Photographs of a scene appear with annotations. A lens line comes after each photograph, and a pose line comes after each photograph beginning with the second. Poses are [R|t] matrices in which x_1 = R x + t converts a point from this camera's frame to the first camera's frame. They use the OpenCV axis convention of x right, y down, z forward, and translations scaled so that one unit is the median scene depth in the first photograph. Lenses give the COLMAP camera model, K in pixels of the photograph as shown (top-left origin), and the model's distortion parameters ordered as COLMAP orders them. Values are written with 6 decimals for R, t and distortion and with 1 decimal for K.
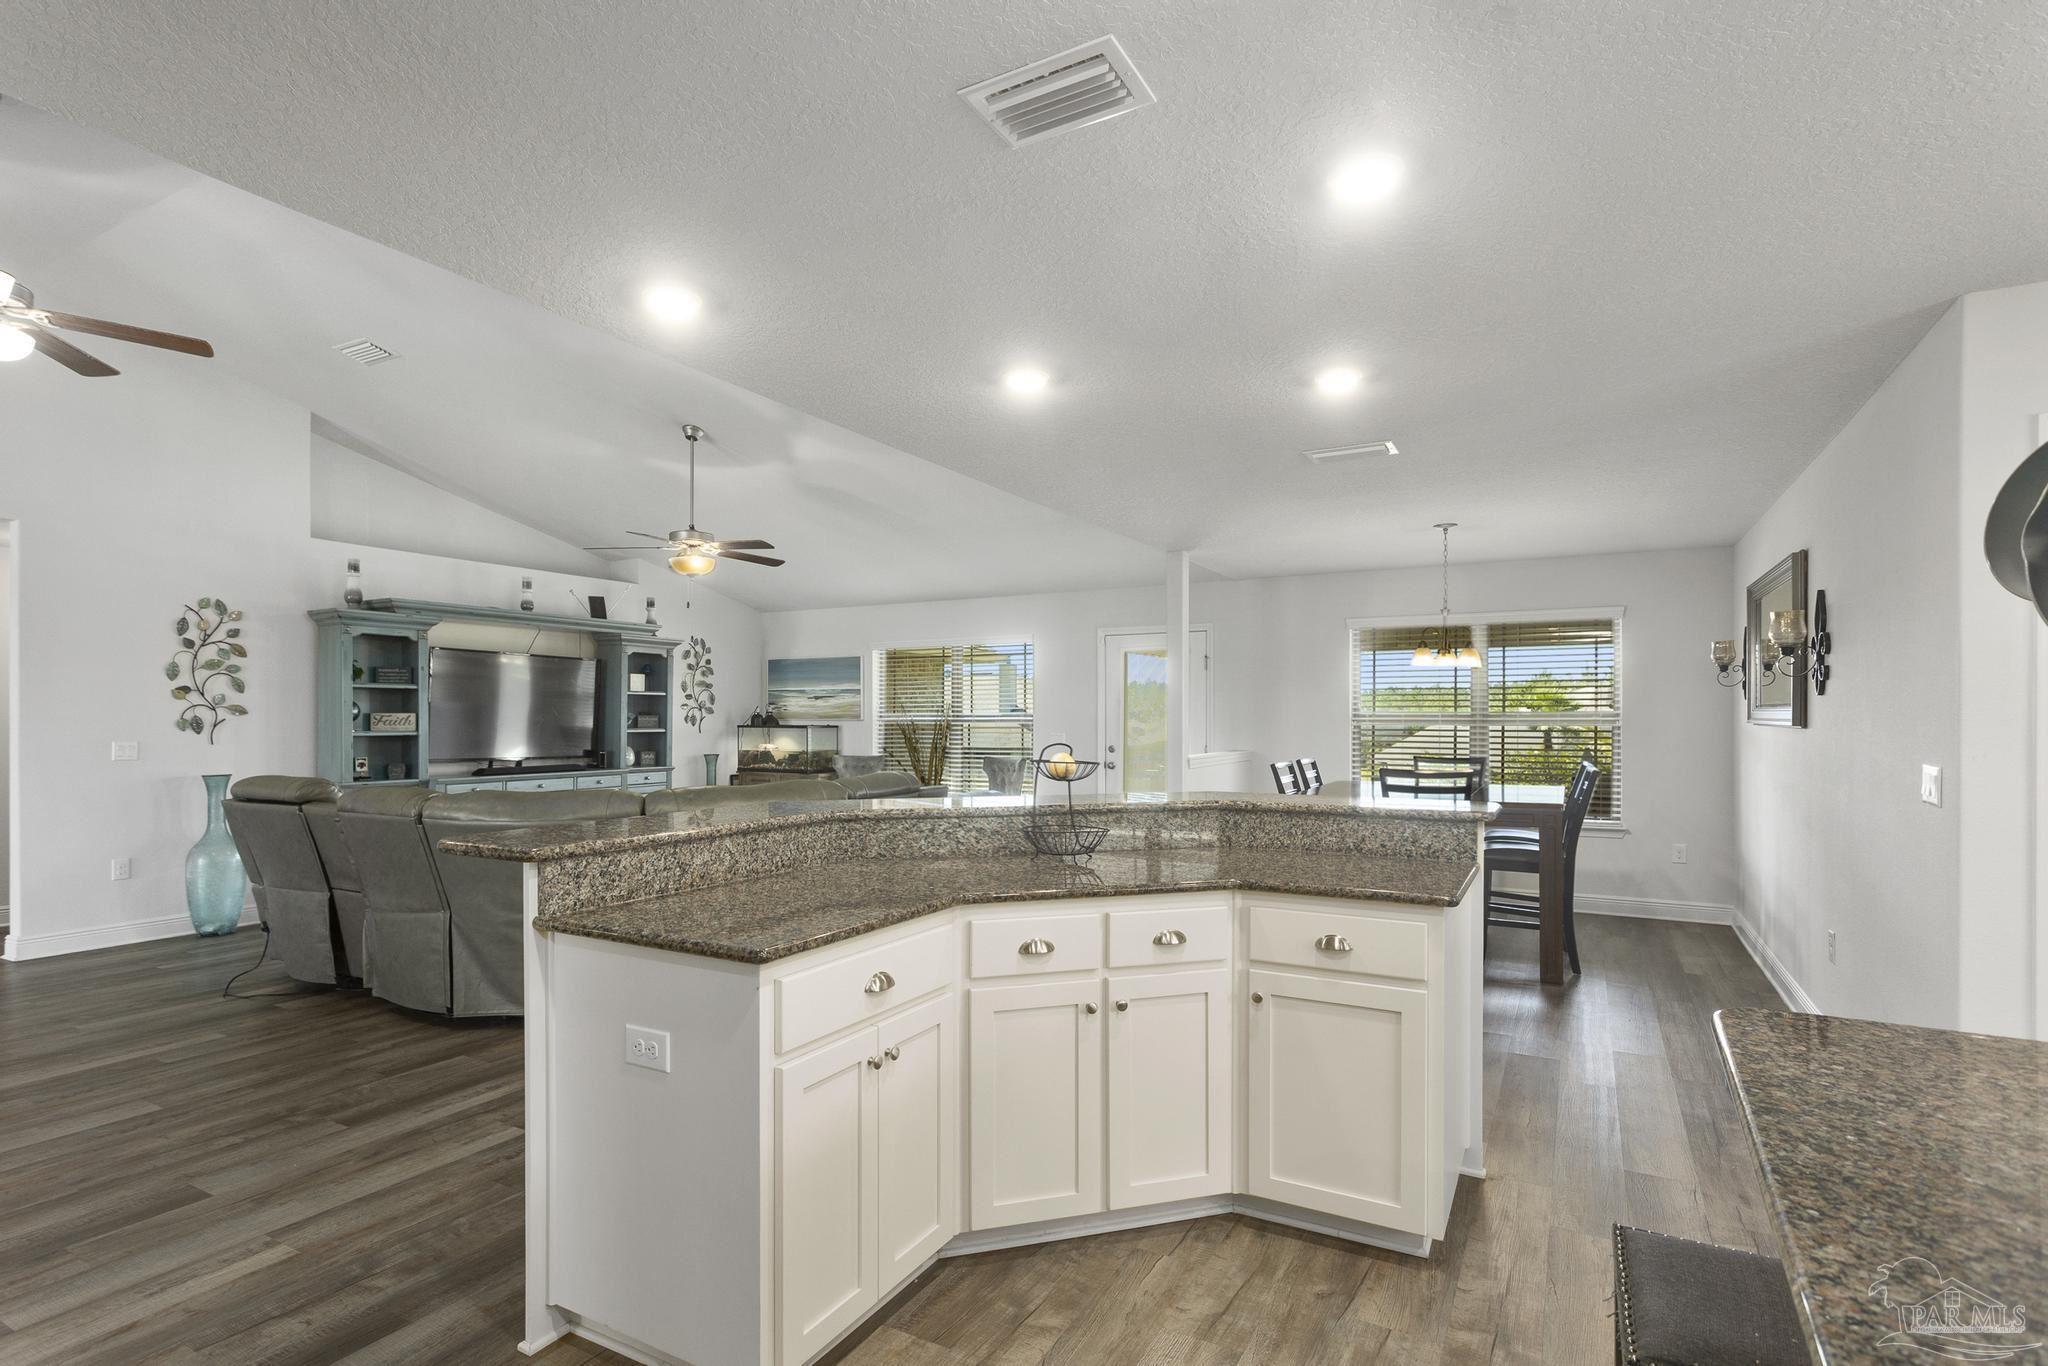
lens RADIAL K [[981.9, 0, 1021.0], [0, 981.9, 717.5], [0, 0, 1]] dist [-0.000198, 0.004758]
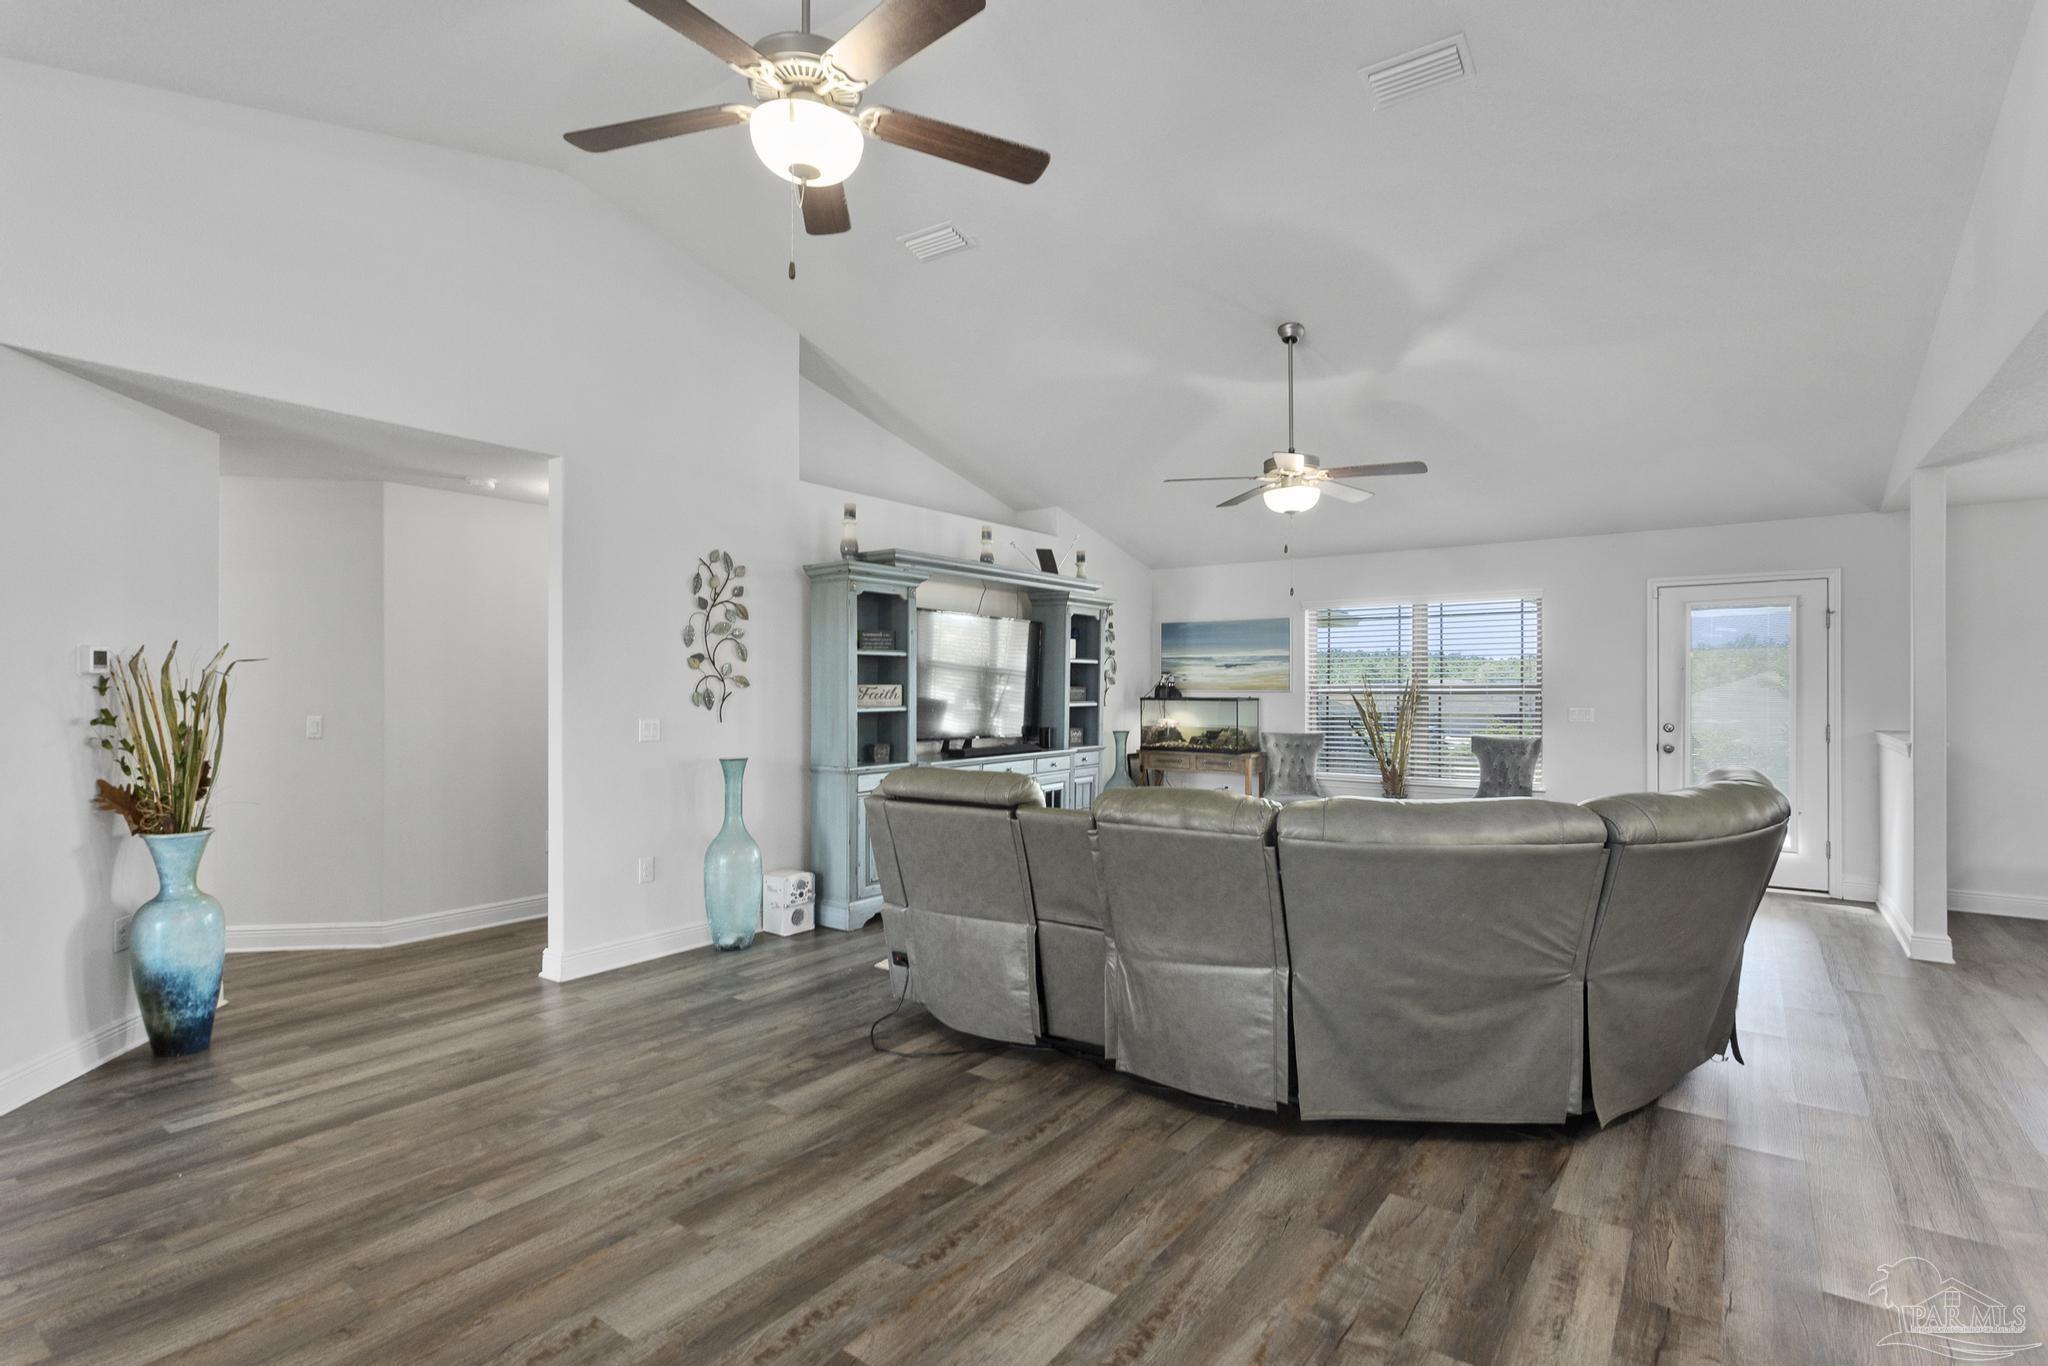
lens RADIAL K [[981.9, 0, 1026.2], [0, 981.9, 680.8], [0, 0, 1]] dist [-0.000198, 0.004758]
pose [[0.993408, -0.001496, -0.114622, -0.418437], [0.000810, 0.999981, -0.006038, -0.002708], [0.114629, 0.005906, 0.993391, 0.169056]]
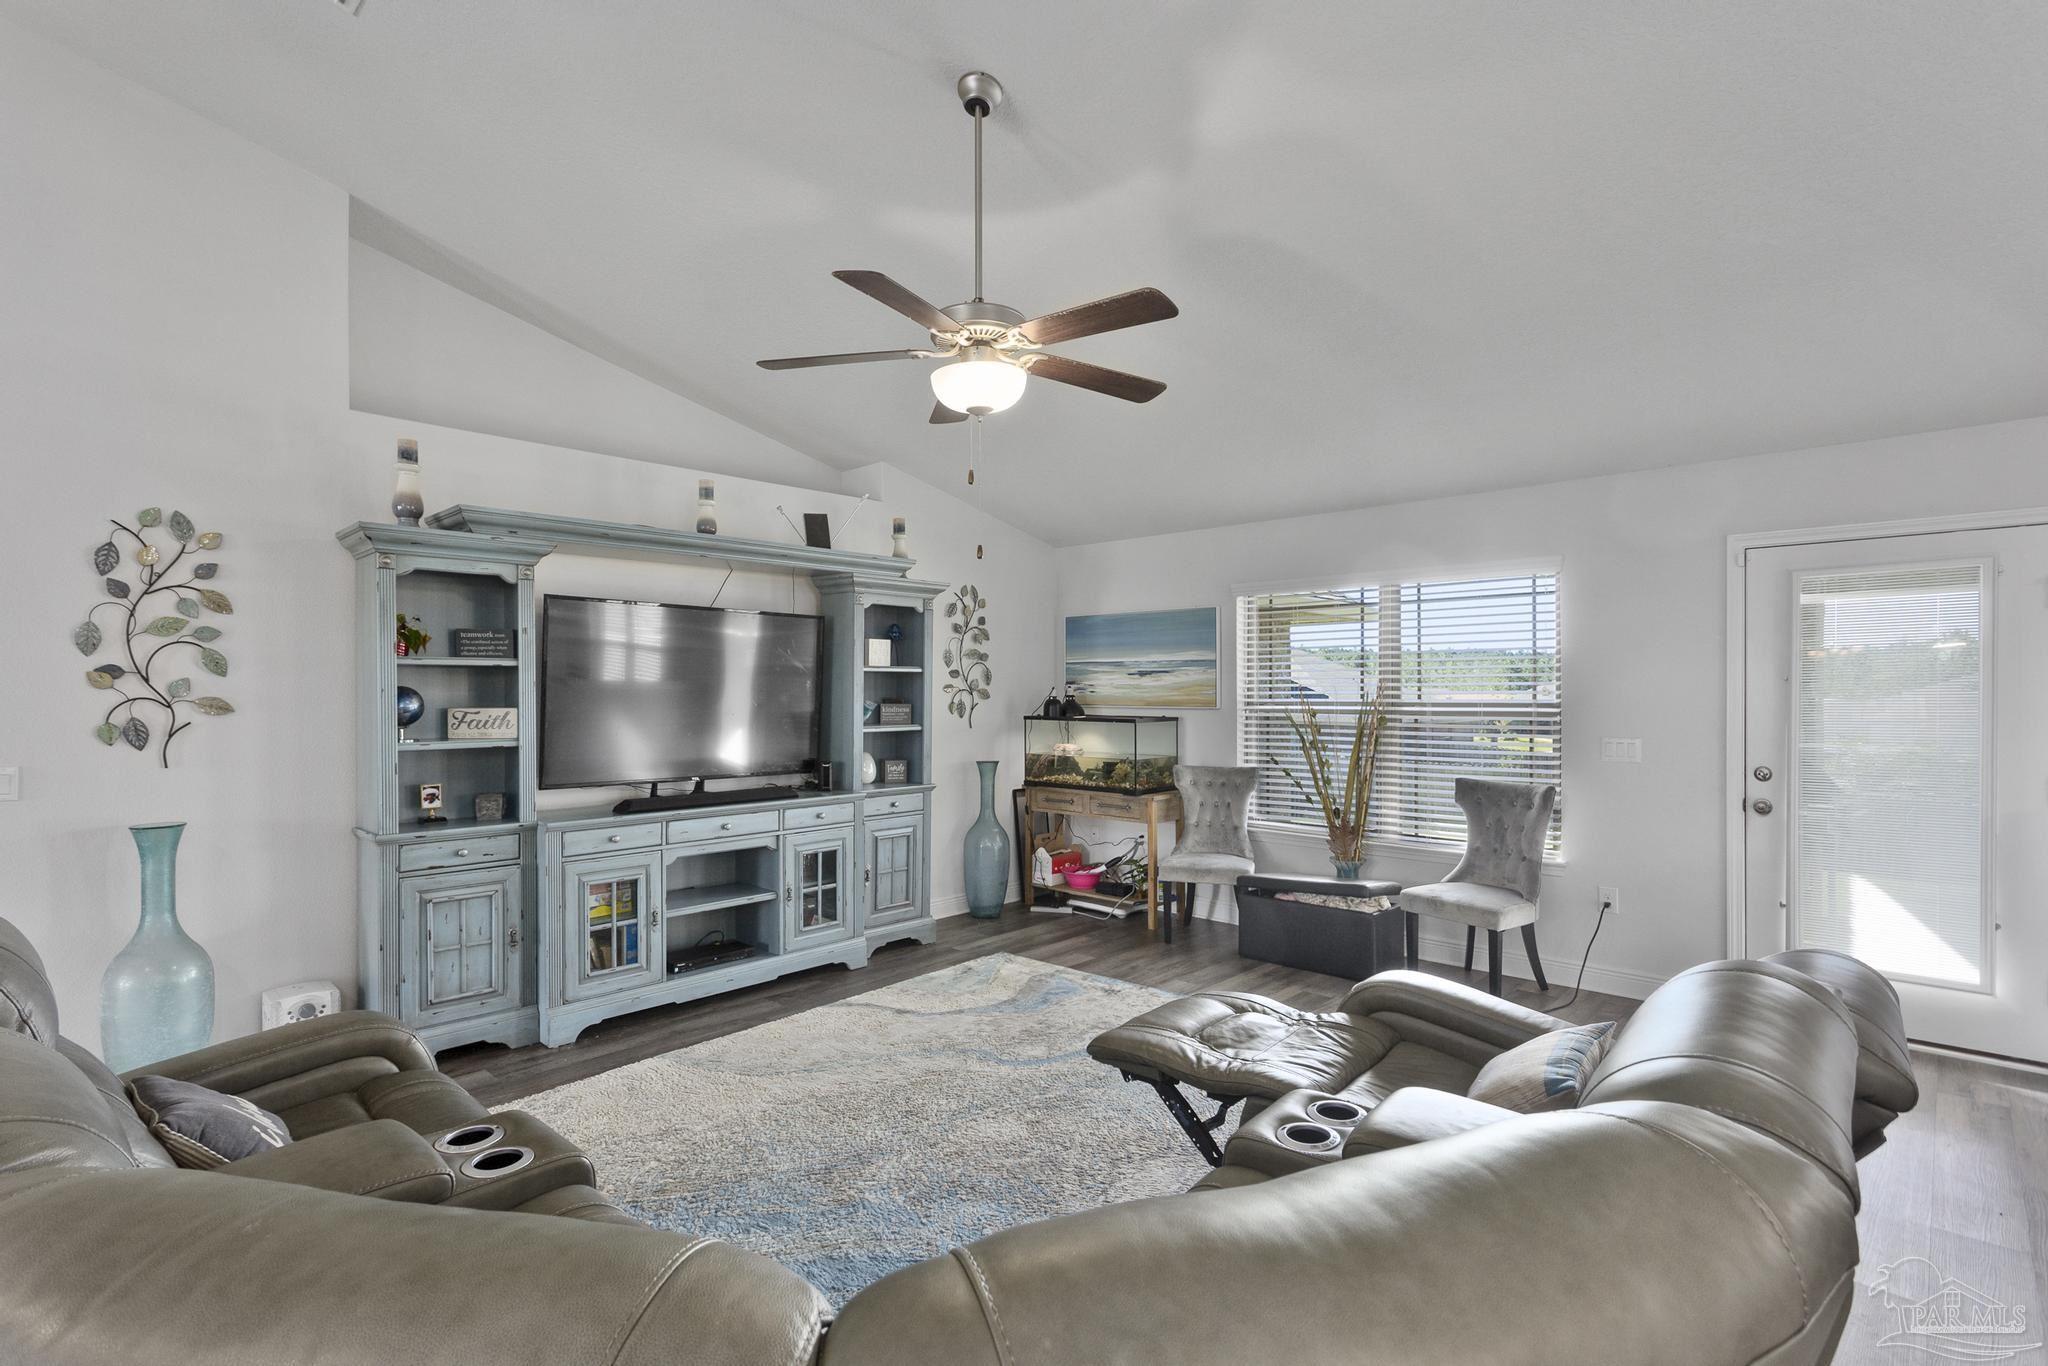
lens RADIAL K [[981.9, 0, 1017.6], [0, 981.9, 691.3], [0, 0, 1]] dist [-0.000198, 0.004758]
pose [[0.969525, -0.001240, -0.244989, -0.189397], [0.002129, 0.999992, 0.003364, -0.015801], [0.244982, -0.003783, 0.969520, 0.517449]]
